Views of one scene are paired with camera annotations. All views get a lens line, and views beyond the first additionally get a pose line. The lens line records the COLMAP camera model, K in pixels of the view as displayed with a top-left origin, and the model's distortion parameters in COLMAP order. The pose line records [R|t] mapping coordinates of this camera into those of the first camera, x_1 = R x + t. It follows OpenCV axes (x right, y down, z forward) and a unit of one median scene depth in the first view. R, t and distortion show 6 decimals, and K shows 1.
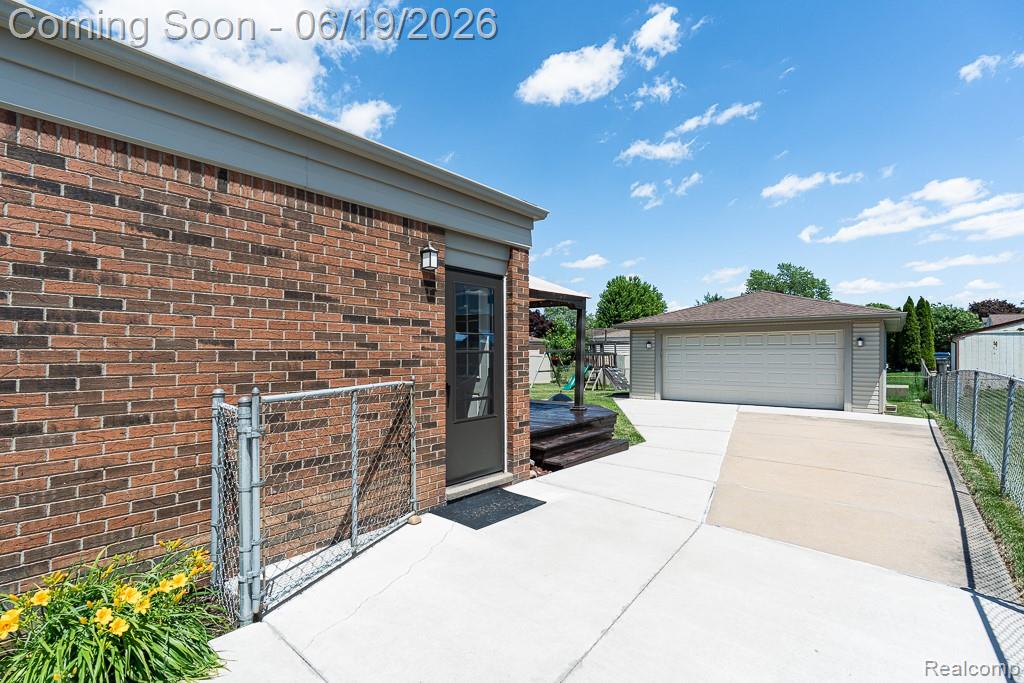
lens RADIAL K [[469.2, 0, 516.8], [0, 469.2, 350.1], [0, 0, 1]] dist [-0.000582, 0.000205]
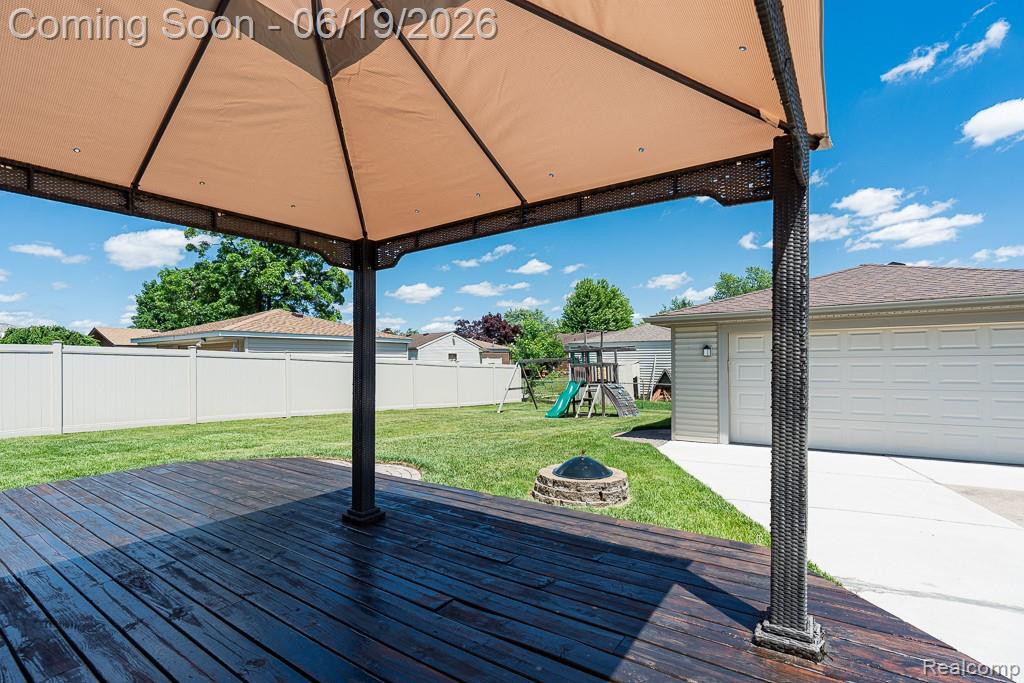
lens RADIAL K [[477.3, 0, 524.6], [0, 477.3, 359.4], [0, 0, 1]] dist [-0.002312, -0.000863]
pose [[0.994593, -0.010046, 0.103365, -0.006091], [0.009785, 0.999948, 0.003028, -0.003096], [-0.103390, -0.002000, 0.994639, 0.293453]]
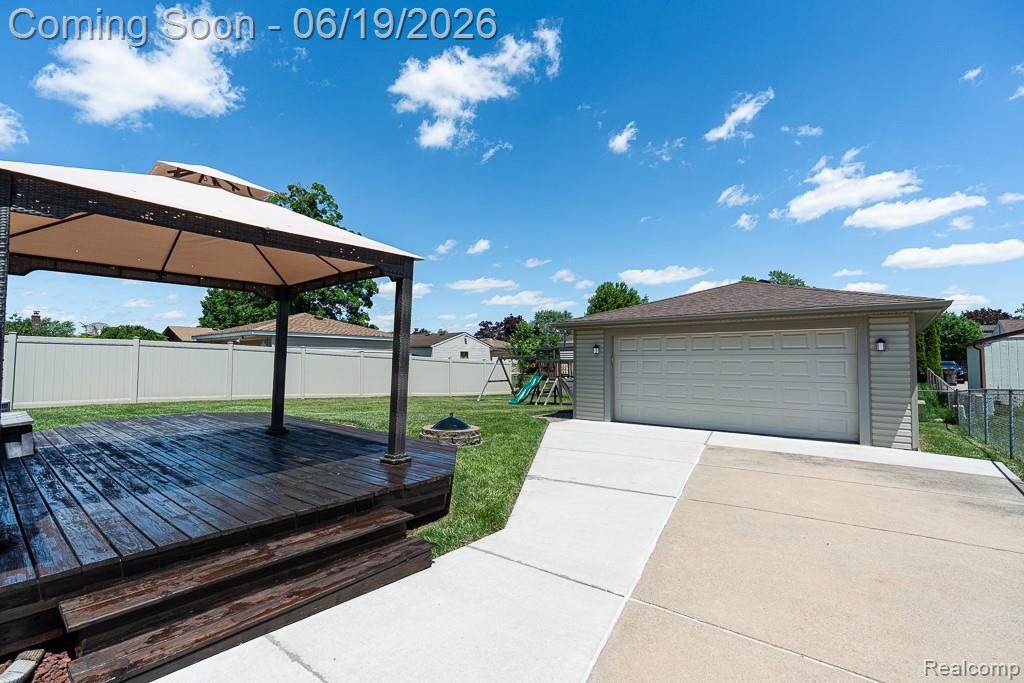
lens RADIAL K [[463.5, 0, 514.3], [0, 463.5, 338.4], [0, 0, 1]] dist [0.002096, 0.000314]
pose [[0.999982, 0.004095, 0.004441, 0.099802], [-0.003905, 0.999111, -0.041985, 0.002304], [-0.004609, 0.041967, 0.999108, 0.168917]]
